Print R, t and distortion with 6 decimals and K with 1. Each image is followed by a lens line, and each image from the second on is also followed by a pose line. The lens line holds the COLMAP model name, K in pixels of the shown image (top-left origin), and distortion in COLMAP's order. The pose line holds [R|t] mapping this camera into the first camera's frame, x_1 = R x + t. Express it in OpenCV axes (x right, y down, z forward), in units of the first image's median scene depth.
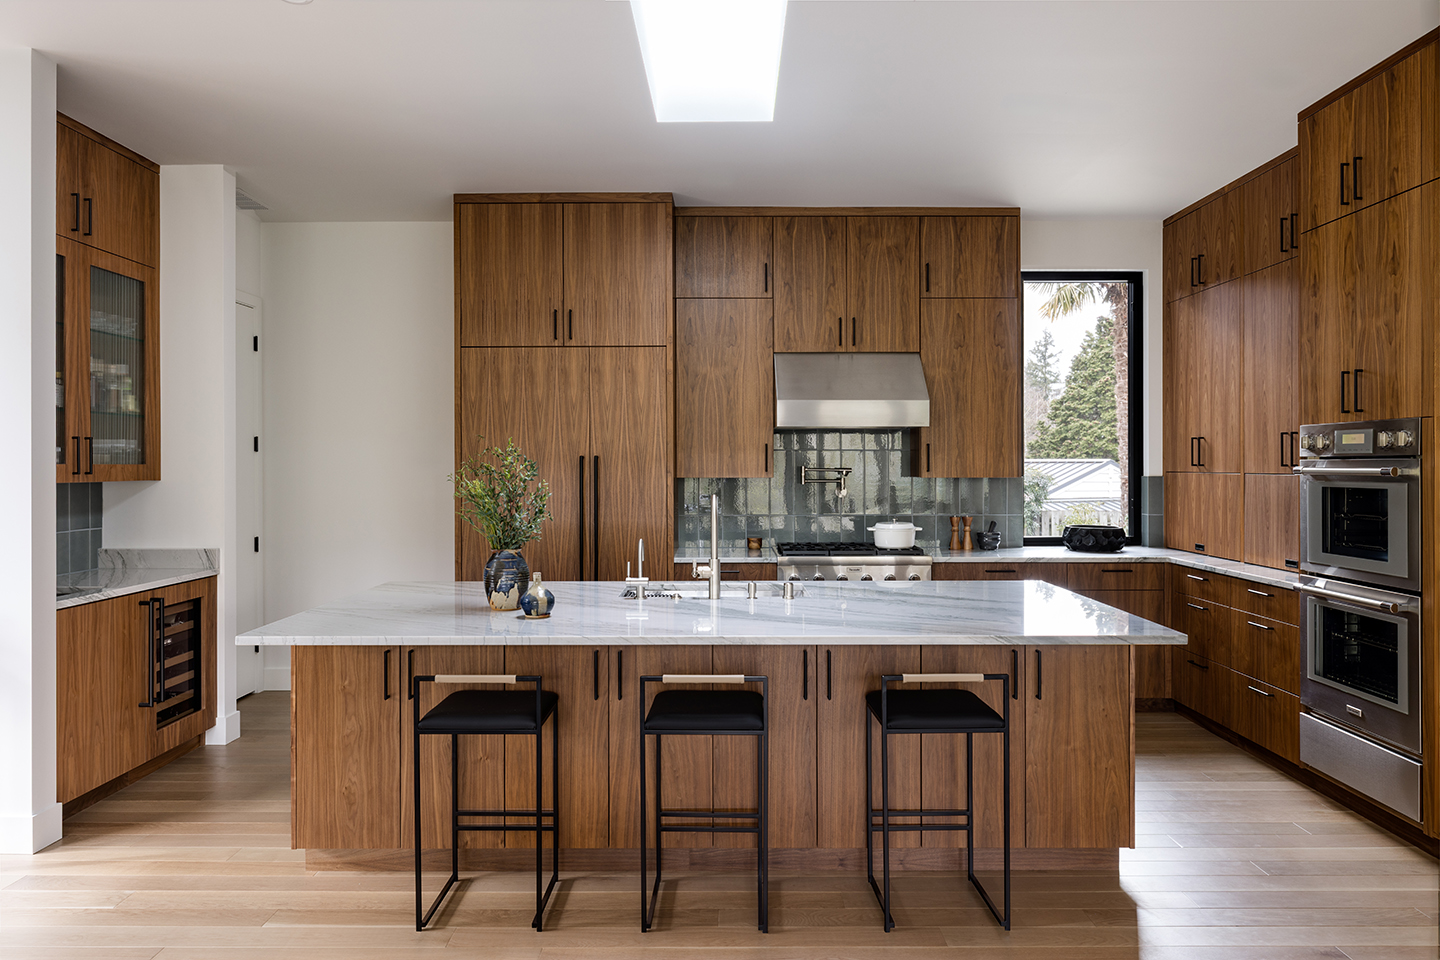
lens RADIAL K [[993.5, 0, 747.5], [0, 993.5, 463.8], [0, 0, 1]] dist [0.039940, -0.015820]
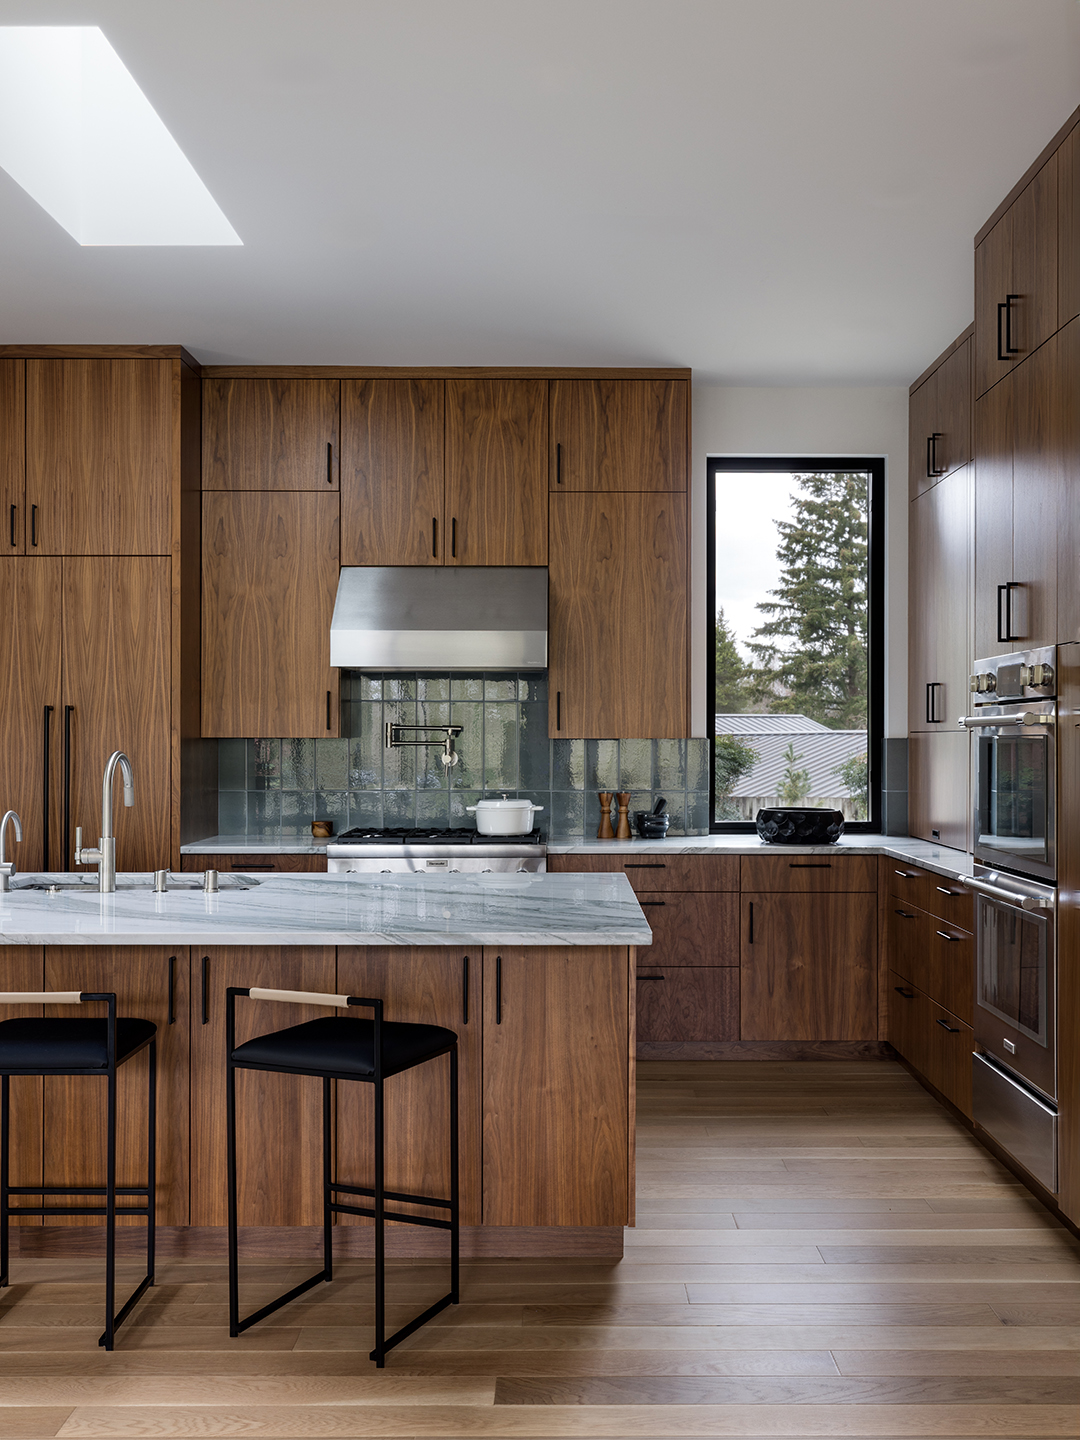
lens RADIAL K [[1390.2, 0, 596.0], [0, 1390.2, 732.9], [0, 0, 1]] dist [0.019670, 0.000000]
pose [[0.999963, 0.000687, -0.008616, 0.225034], [-0.000739, 0.999982, -0.005942, 0.016554], [0.008612, 0.005948, 0.999945, -0.015396]]
